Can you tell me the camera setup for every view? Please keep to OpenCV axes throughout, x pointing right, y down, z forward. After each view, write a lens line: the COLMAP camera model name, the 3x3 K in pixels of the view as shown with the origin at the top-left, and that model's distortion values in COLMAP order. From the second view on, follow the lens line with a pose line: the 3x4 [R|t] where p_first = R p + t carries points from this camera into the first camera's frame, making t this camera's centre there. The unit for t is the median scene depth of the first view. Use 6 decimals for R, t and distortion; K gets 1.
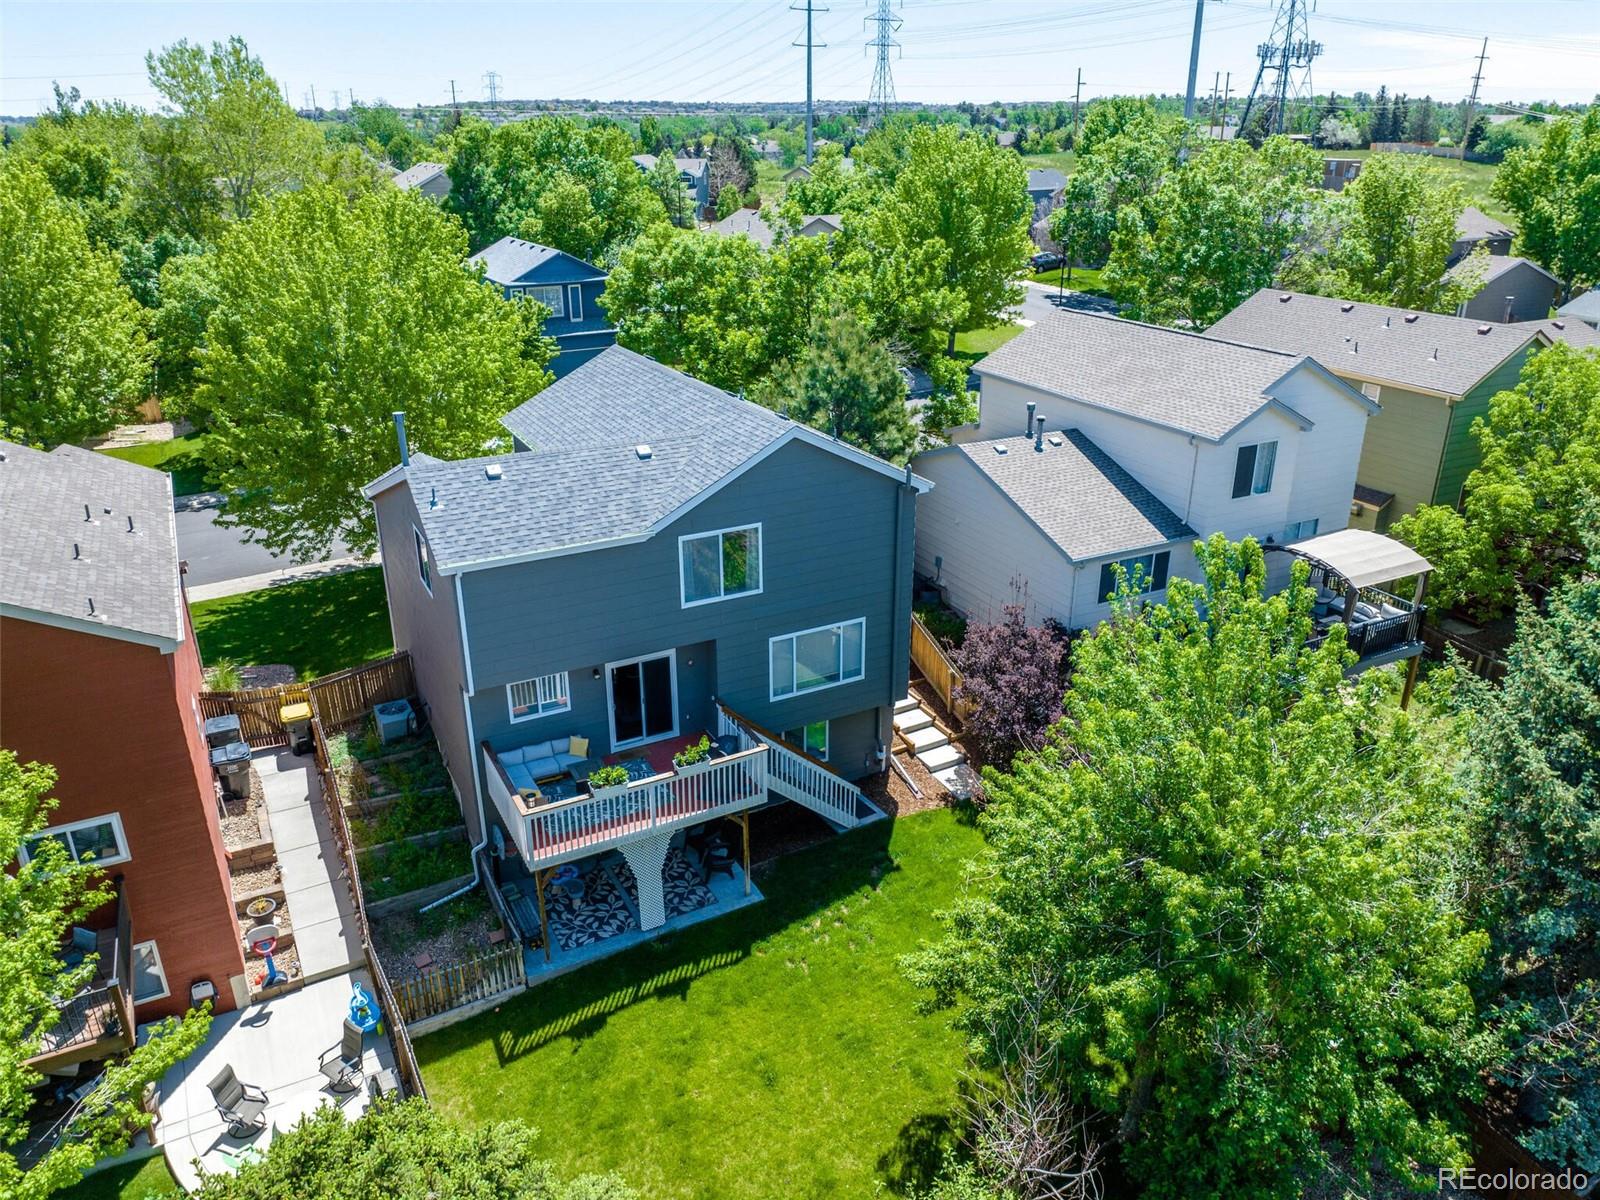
lens RADIAL K [[1139.2, 0, 802.2], [0, 1139.2, 605.2], [0, 0, 1]] dist [-0.003862, -0.000490]
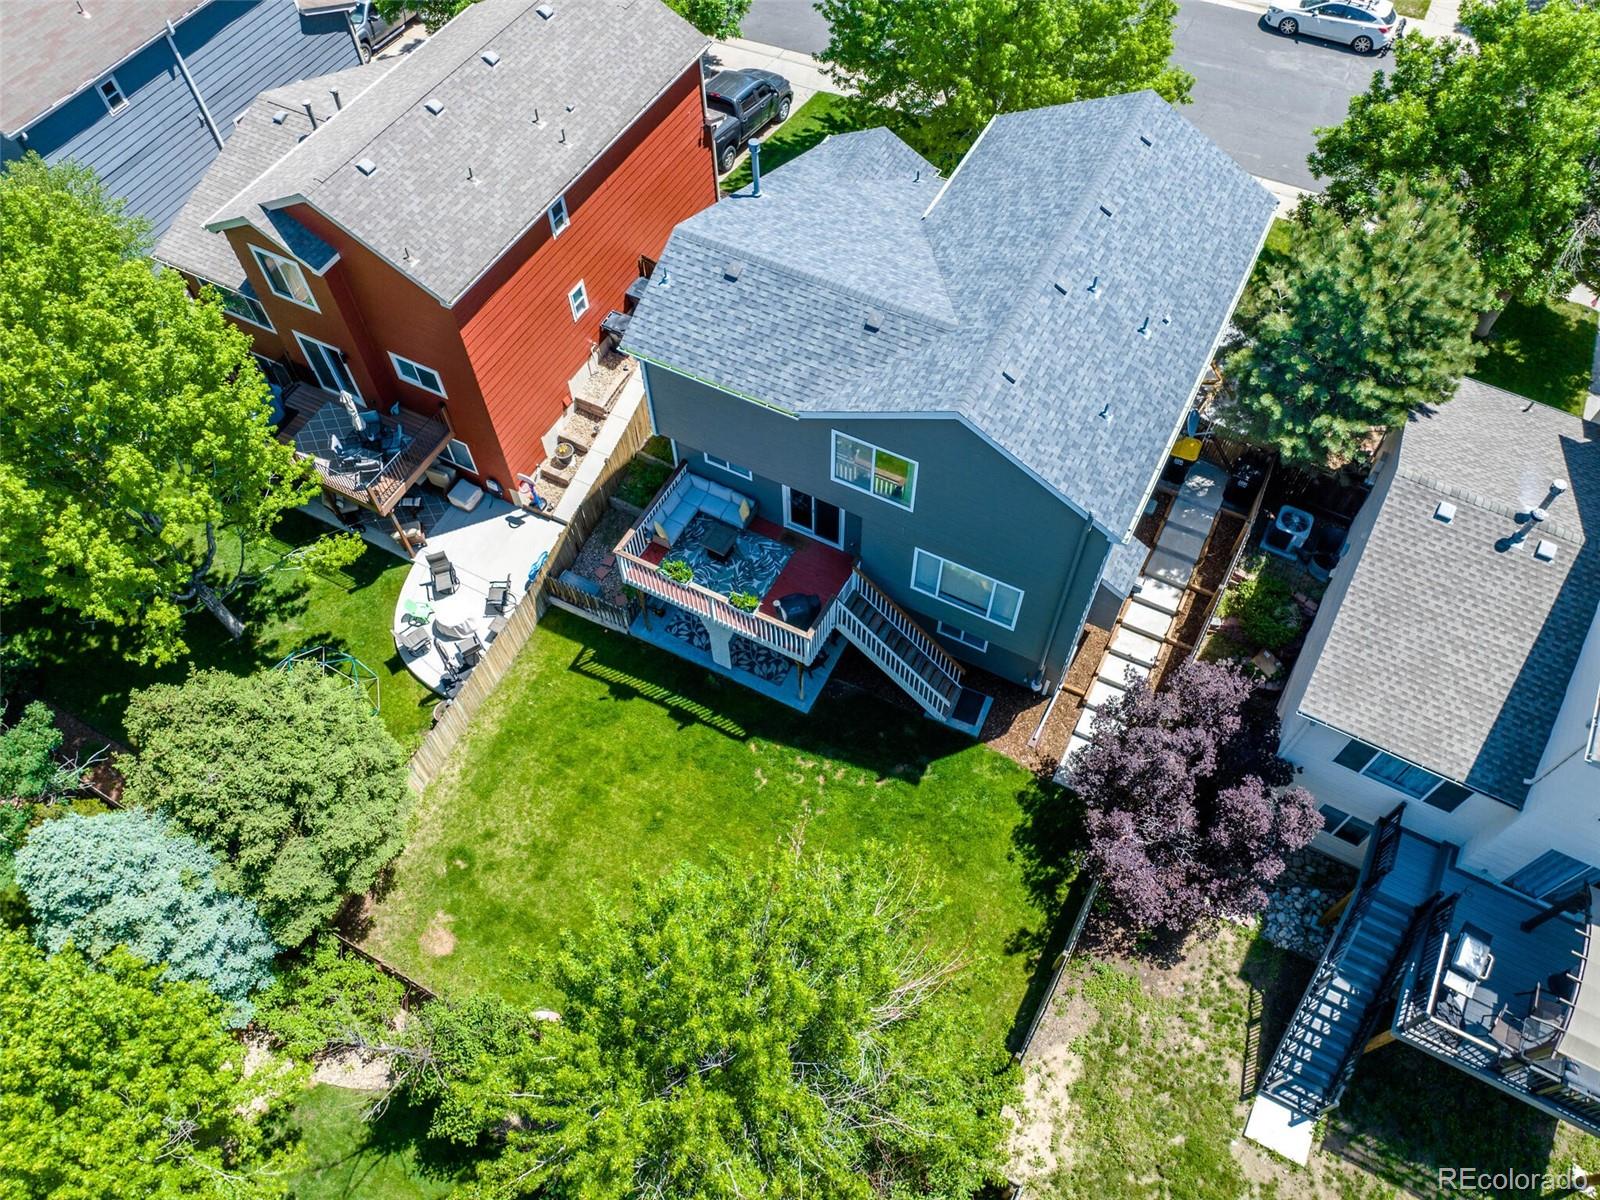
lens RADIAL K [[1139.2, 0, 798.8], [0, 1139.2, 595.6], [0, 0, 1]] dist [-0.003862, -0.000490]
pose [[0.555510, 0.693946, -0.458091, 0.434534], [-0.315957, 0.685754, 0.655677, -0.610514], [0.769143, -0.219498, 0.600200, 0.366888]]
